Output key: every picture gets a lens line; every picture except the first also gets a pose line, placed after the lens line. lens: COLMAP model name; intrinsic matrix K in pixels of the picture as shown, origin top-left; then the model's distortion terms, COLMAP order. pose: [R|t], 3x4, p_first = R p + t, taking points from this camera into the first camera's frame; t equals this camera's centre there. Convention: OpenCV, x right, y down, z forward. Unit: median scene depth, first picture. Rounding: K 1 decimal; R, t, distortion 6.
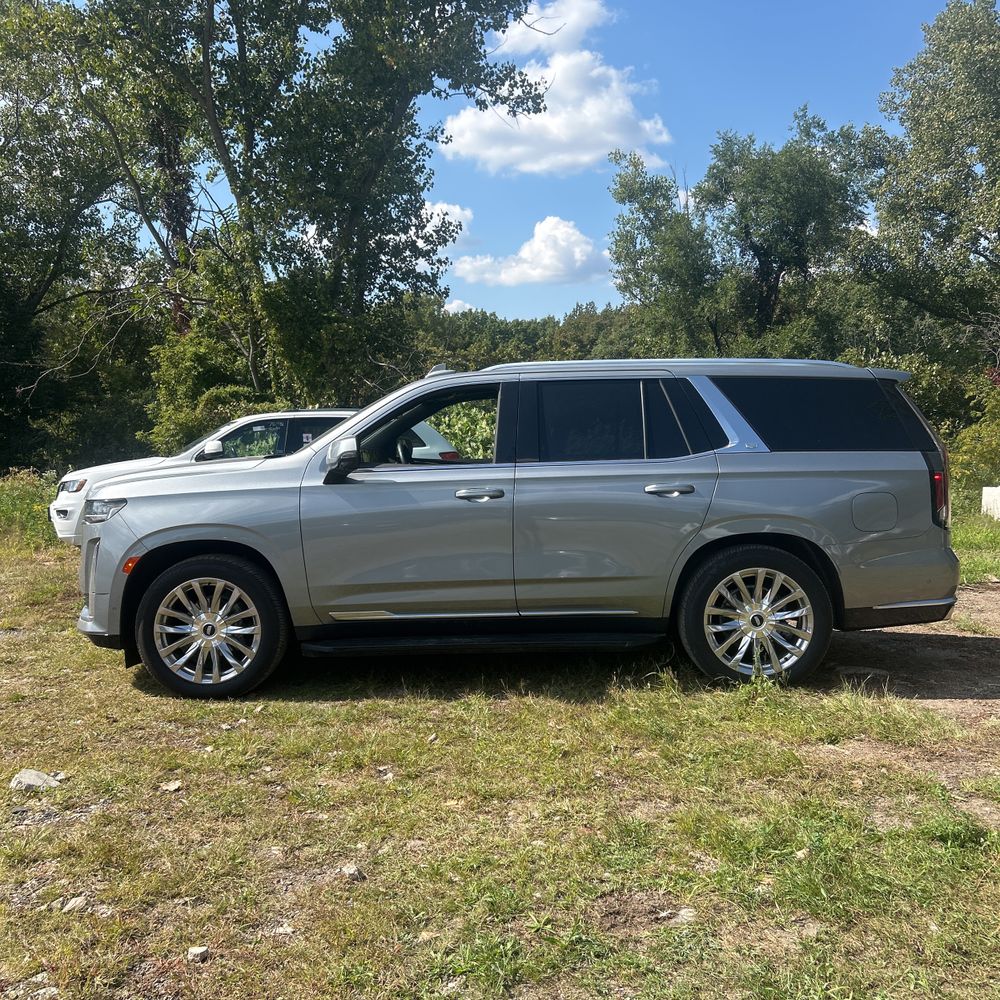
lens RADIAL K [[1018.4, 0, 514.0], [0, 1018.4, 489.6], [0, 0, 1]] dist [0.020916, 0.003223]
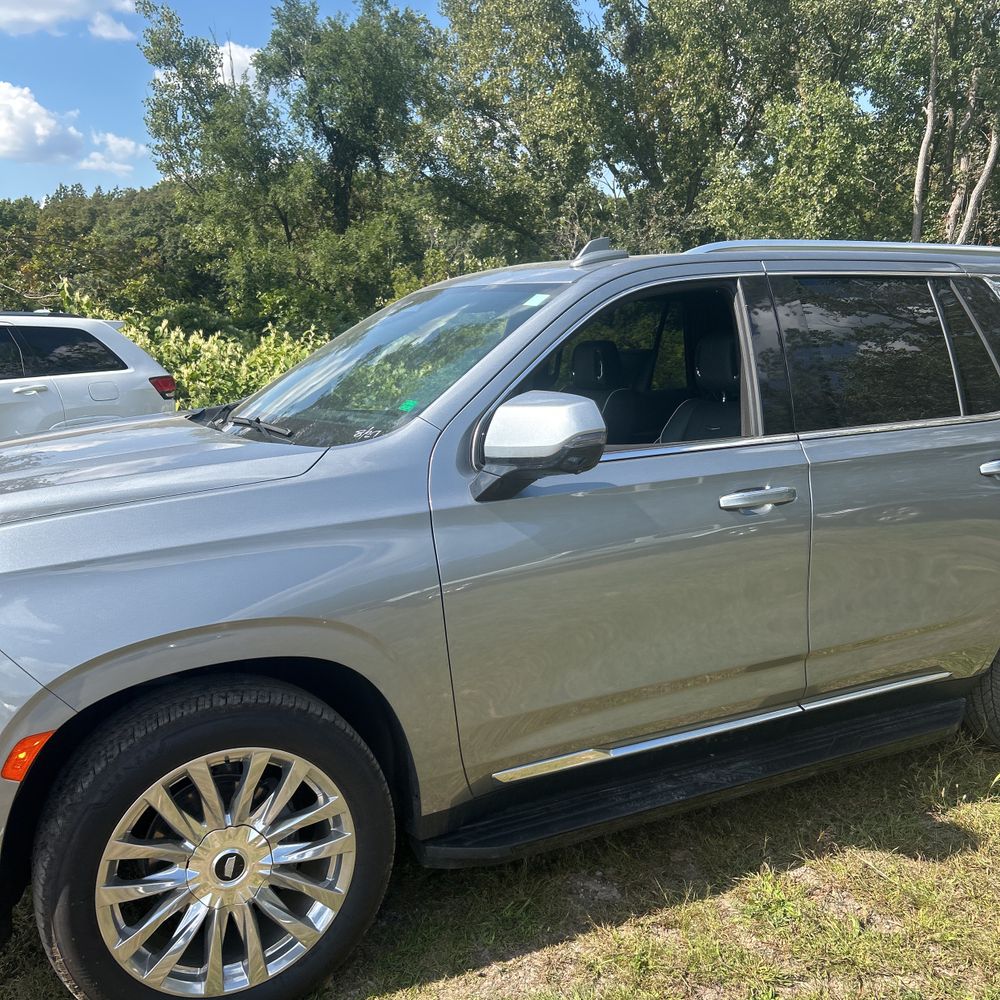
lens RADIAL K [[1020.8, 0, 500.0], [0, 1020.8, 500.0], [0, 0, 1]] dist [0.027681, -0.003663]
pose [[0.895802, -0.071322, 0.438694, -0.083921], [0.024577, 0.993479, 0.111333, -0.012383], [-0.443774, -0.088950, 0.891713, 0.132943]]
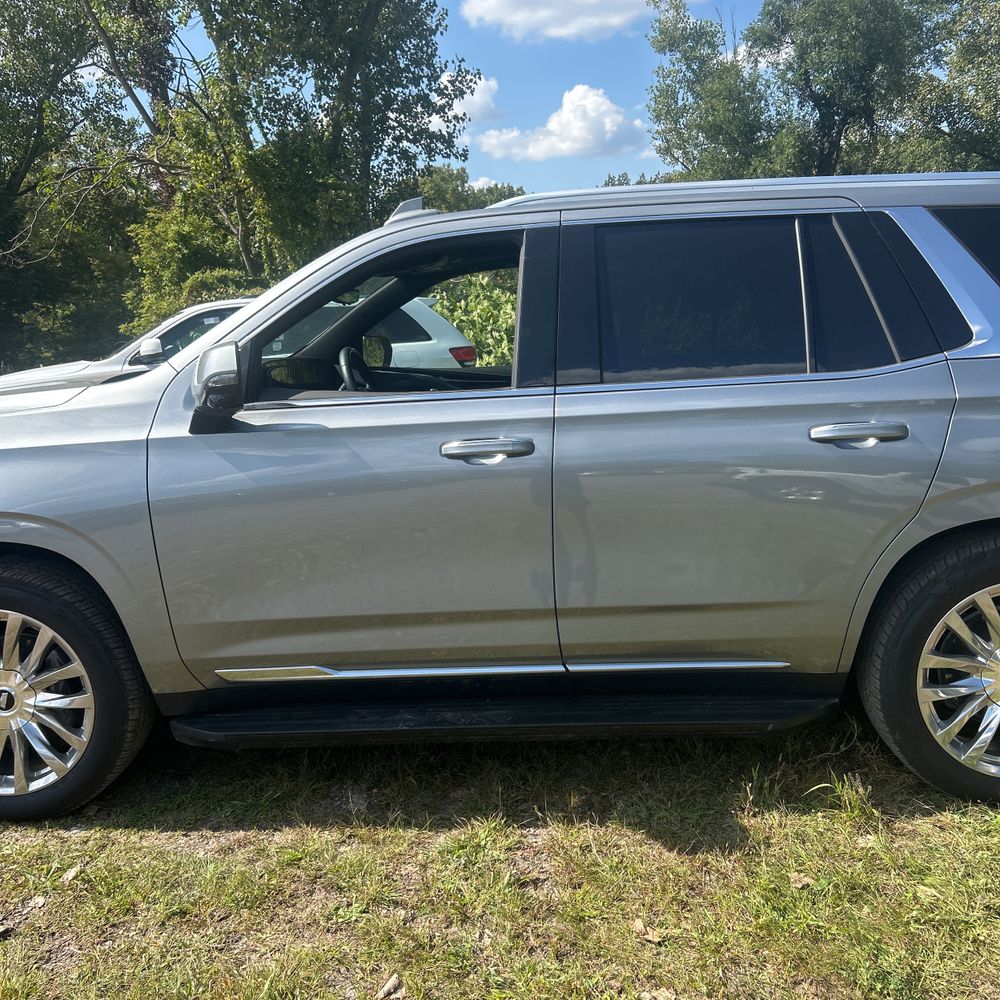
lens RADIAL K [[1030.9, 0, 512.7], [0, 1030.9, 498.7], [0, 0, 1]] dist [0.019250, -0.037825]
pose [[0.999321, -0.015446, -0.033445, -0.000764], [0.019327, 0.992702, 0.119033, -0.007142], [0.031363, -0.119598, 0.992327, 0.105073]]
